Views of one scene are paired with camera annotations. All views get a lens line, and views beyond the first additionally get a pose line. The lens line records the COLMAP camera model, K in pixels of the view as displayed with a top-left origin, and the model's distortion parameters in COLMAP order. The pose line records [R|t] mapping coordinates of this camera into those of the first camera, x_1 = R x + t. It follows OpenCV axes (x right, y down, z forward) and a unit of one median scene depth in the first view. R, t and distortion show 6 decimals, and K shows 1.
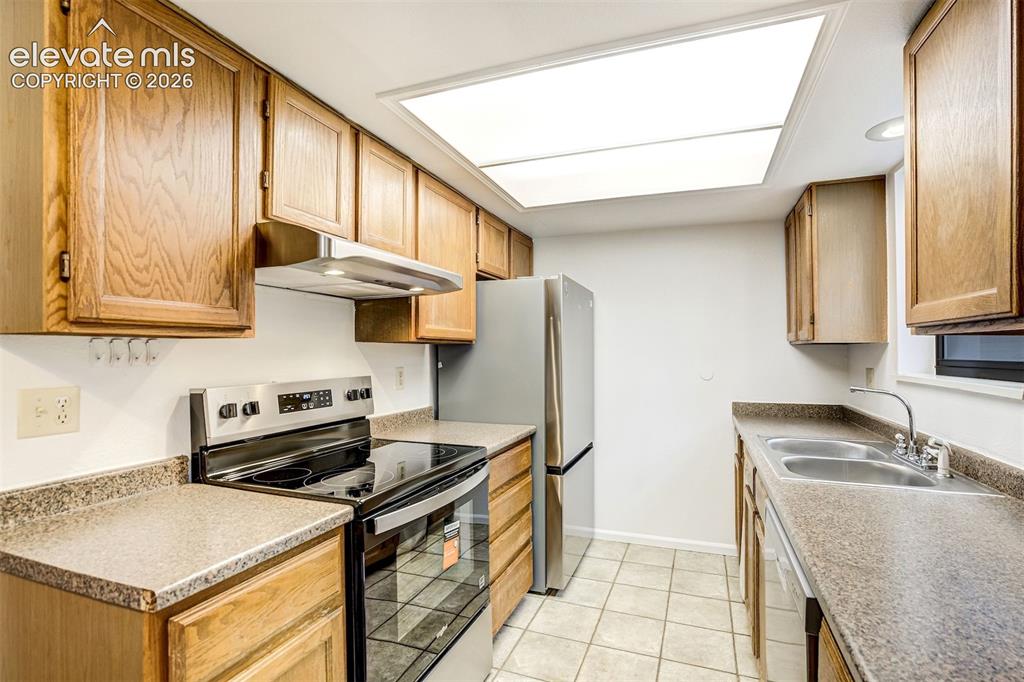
lens RADIAL K [[481.3, 0, 528.4], [0, 481.3, 353.3], [0, 0, 1]] dist [-0.038724, 0.026175]
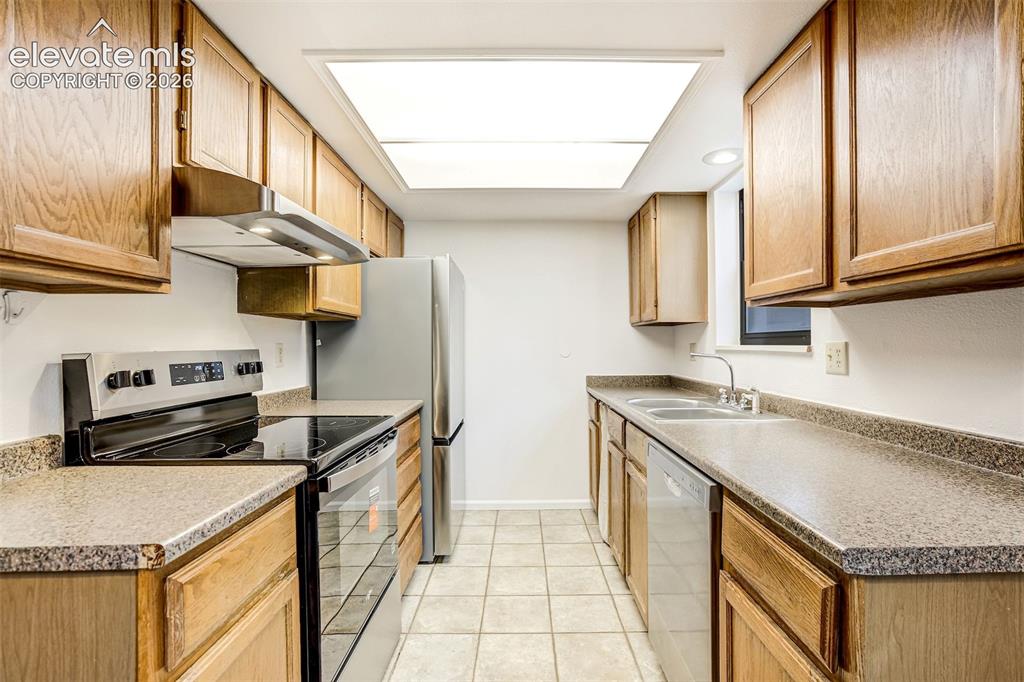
lens RADIAL K [[474.6, 0, 519.4], [0, 474.6, 346.5], [0, 0, 1]] dist [-0.040384, 0.024205]
pose [[0.939765, -0.002799, 0.341810, -0.219704], [0.003616, 0.999992, -0.001754, 0.060342], [-0.341803, 0.002884, 0.939767, -0.044834]]
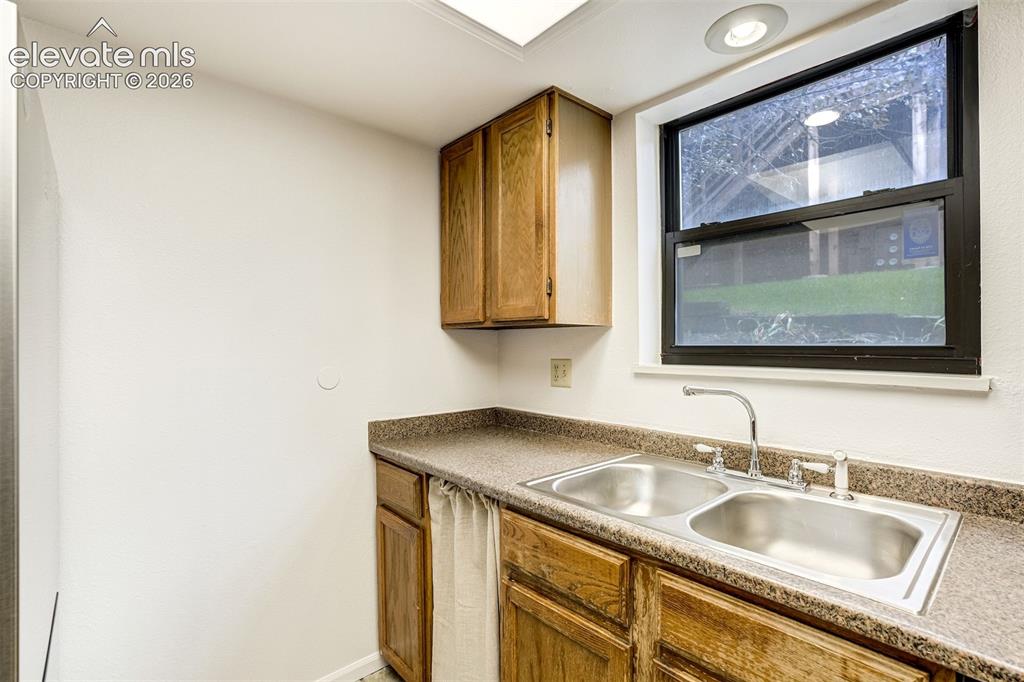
lens RADIAL K [[474.6, 0, 519.4], [0, 474.6, 346.5], [0, 0, 1]] dist [-0.040384, 0.024205]
pose [[0.466683, 0.004576, 0.884413, -0.030305], [0.003995, 0.999966, -0.007282, 0.022756], [-0.884416, 0.006931, 0.466648, 1.010332]]
